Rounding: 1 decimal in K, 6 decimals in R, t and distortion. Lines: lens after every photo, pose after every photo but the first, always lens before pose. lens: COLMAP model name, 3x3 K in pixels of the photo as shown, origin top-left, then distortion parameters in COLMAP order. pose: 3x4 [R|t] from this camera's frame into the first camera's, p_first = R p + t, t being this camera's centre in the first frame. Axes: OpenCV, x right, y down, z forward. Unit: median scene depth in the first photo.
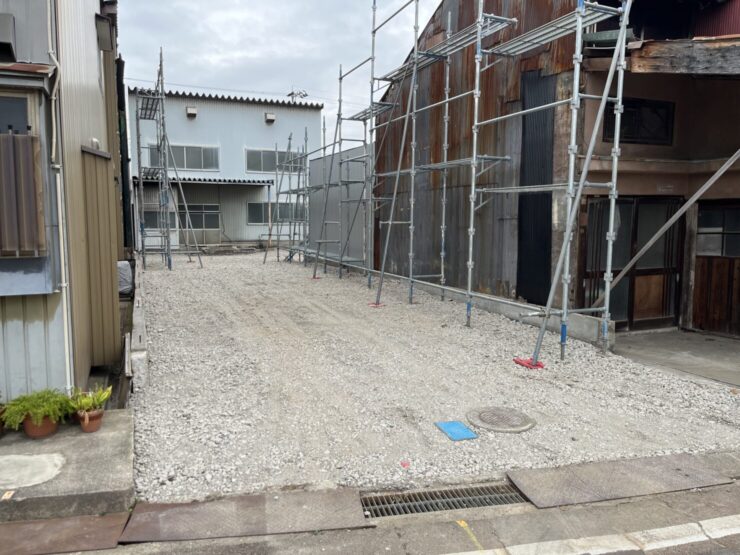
lens RADIAL K [[559.3, 0, 366.8], [0, 559.3, 275.4], [0, 0, 1]] dist [0.012659, 0.002013]
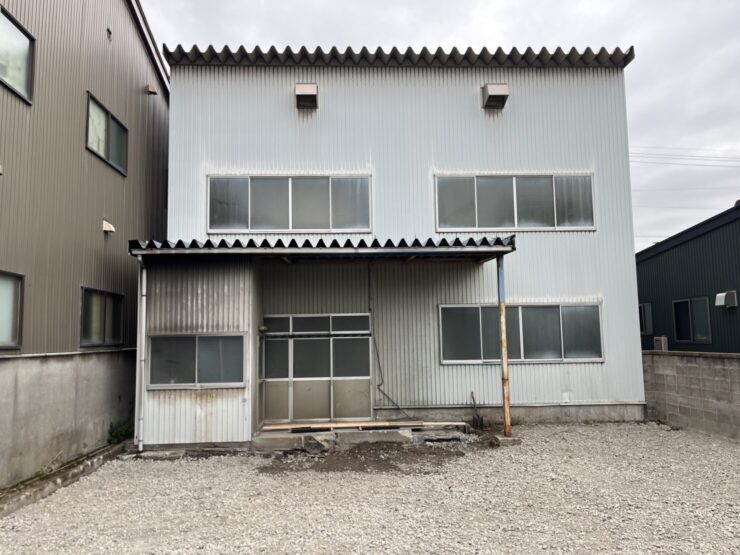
lens RADIAL K [[559.3, 0, 367.7], [0, 559.3, 278.2], [0, 0, 1]] dist [0.012659, 0.002013]
pose [[0.942277, -0.051523, -0.330848, -0.135788], [-0.018396, 0.978632, -0.204796, -0.071850], [0.334330, 0.199060, 0.921194, 0.641442]]
